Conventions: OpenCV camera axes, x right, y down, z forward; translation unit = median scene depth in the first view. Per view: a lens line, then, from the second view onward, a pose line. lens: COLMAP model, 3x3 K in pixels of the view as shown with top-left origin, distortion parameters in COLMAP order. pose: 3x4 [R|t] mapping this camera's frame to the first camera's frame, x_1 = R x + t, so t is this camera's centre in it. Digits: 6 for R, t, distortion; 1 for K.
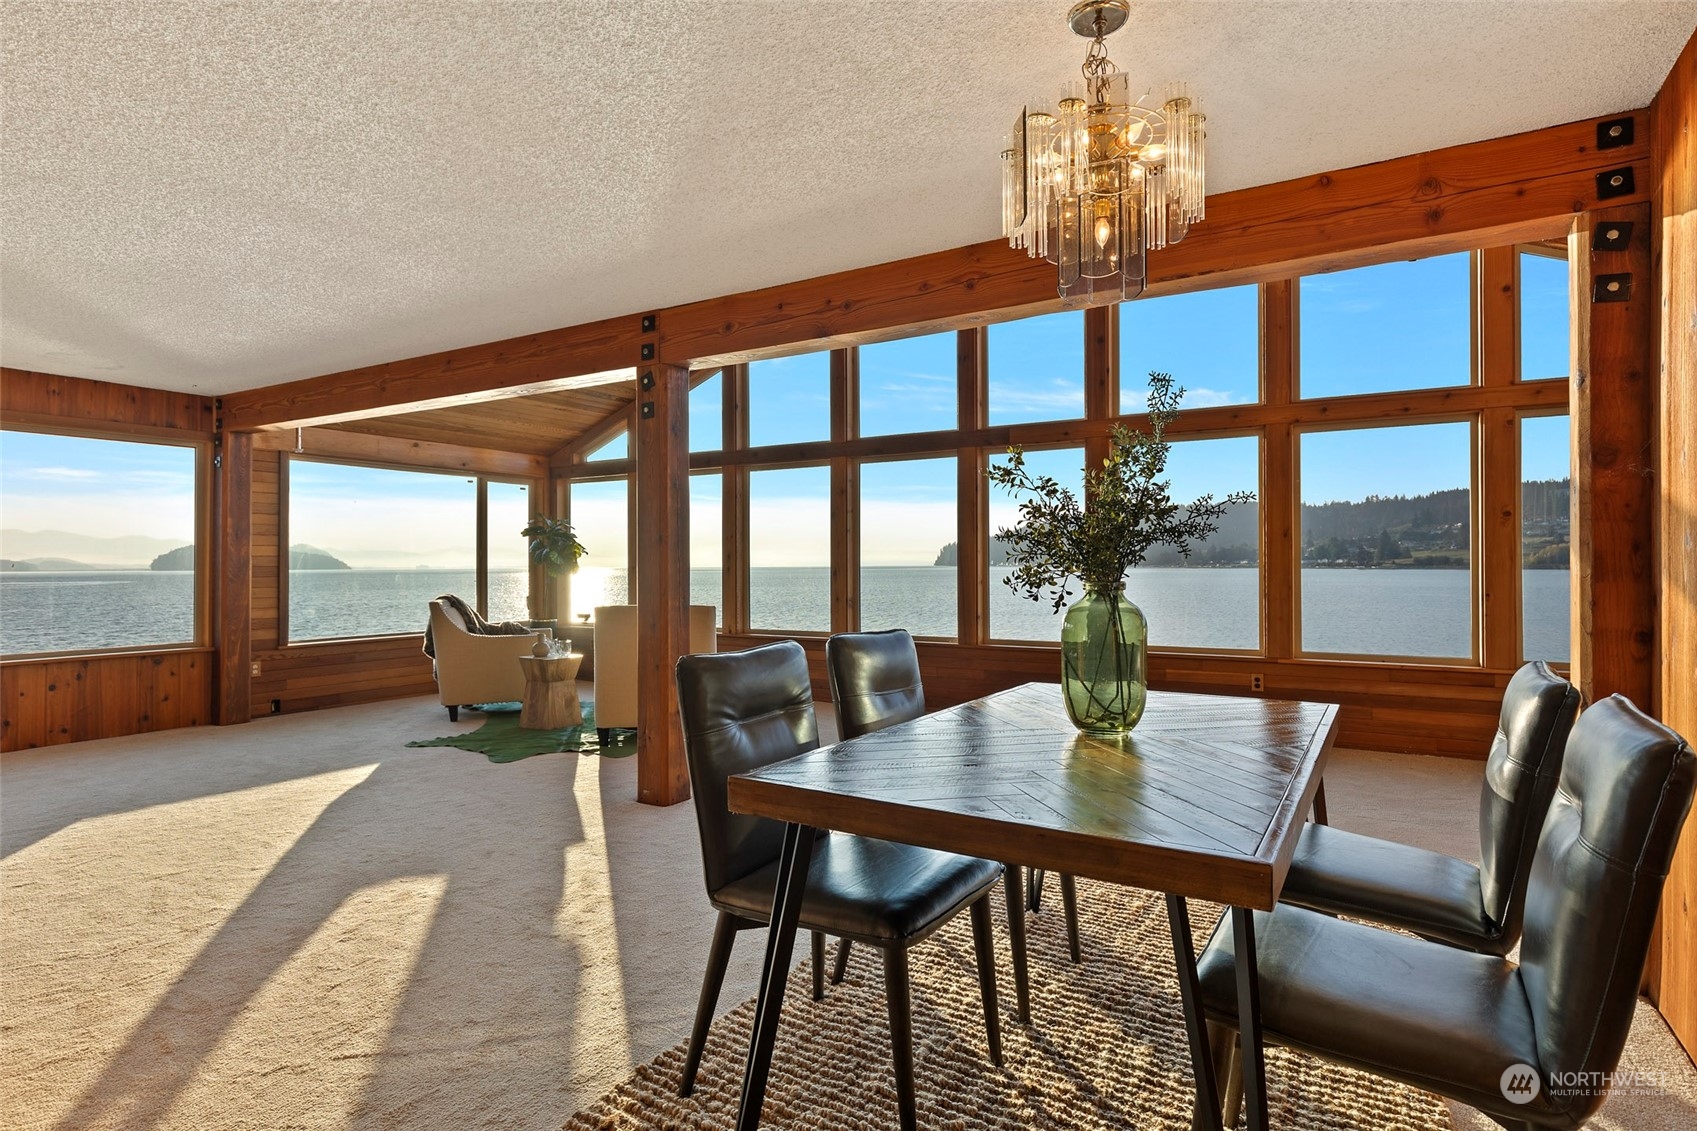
lens RADIAL K [[893.4, 0, 844.5], [0, 893.4, 560.7], [0, 0, 1]] dist [-0.003293, -0.000521]
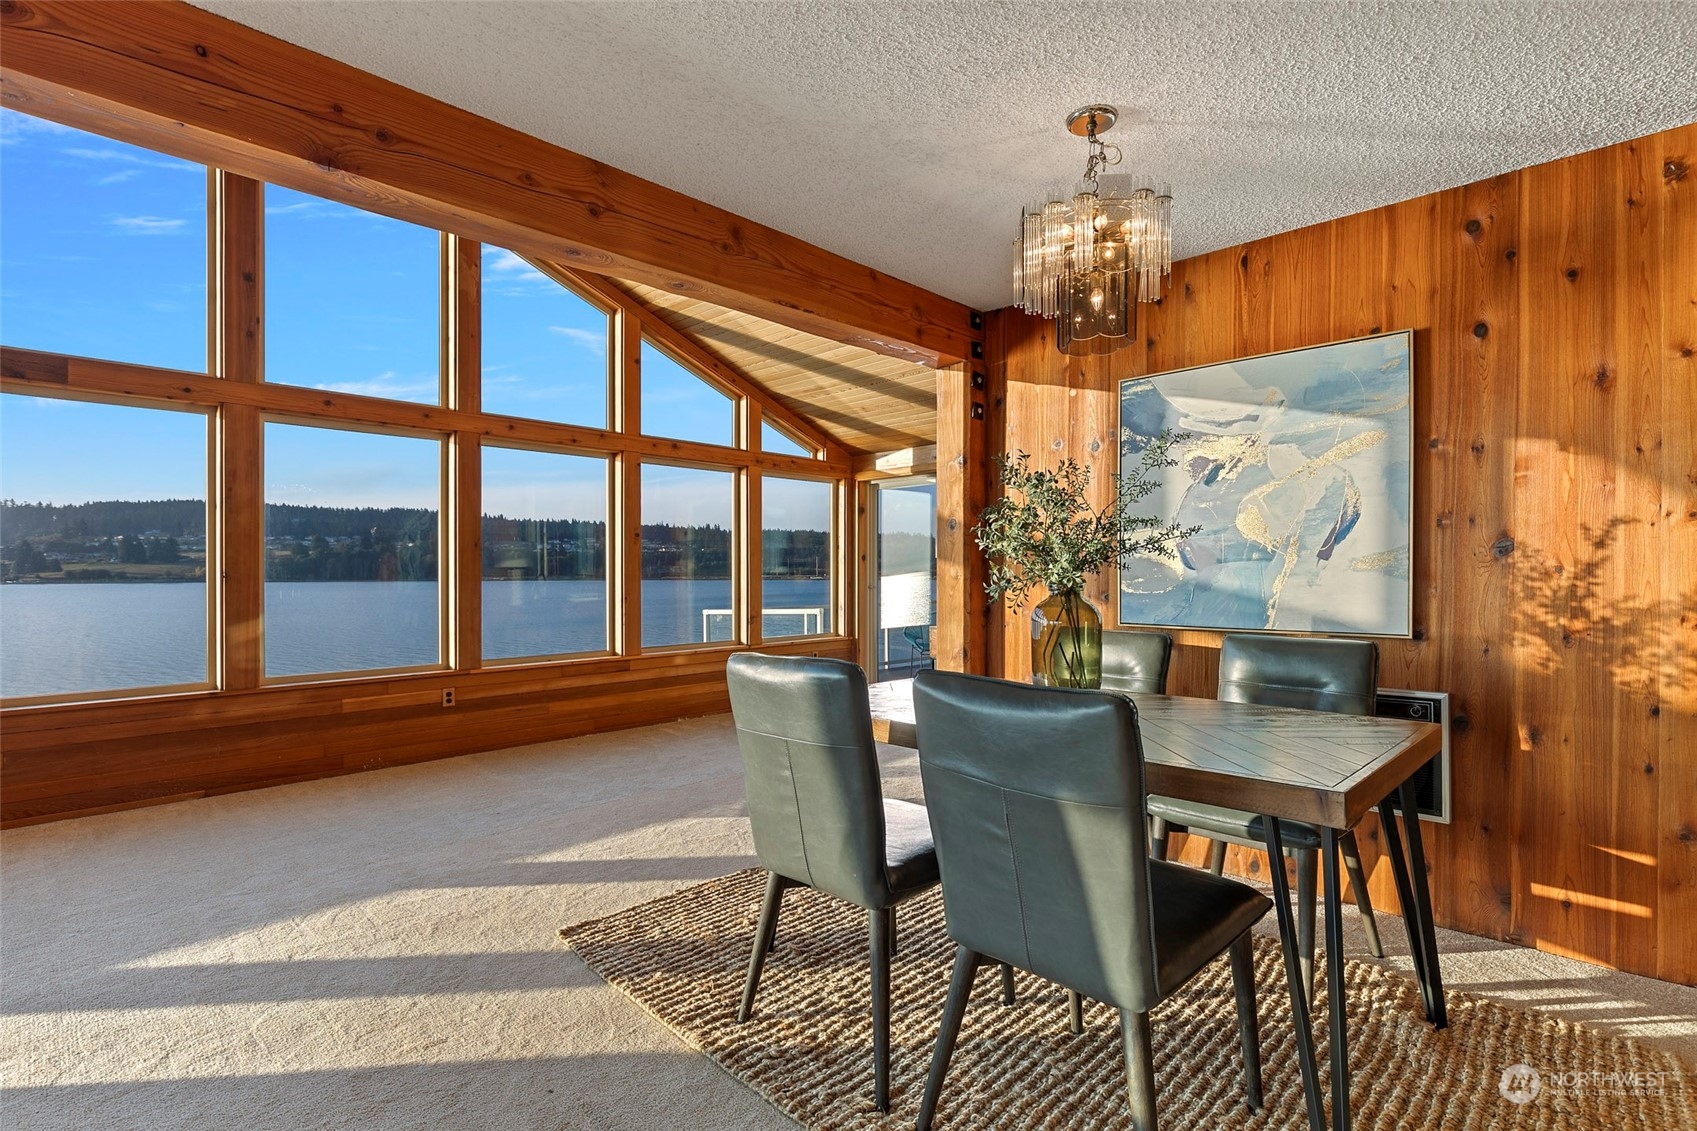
lens RADIAL K [[829.8, 0, 846.3], [0, 829.8, 576.2], [0, 0, 1]] dist [-0.000705, -0.000250]
pose [[0.208395, 0.001626, 0.978043, -0.321780], [-0.002955, 0.999995, -0.001033, 0.005611], [-0.978040, -0.002674, 0.208399, 0.393691]]
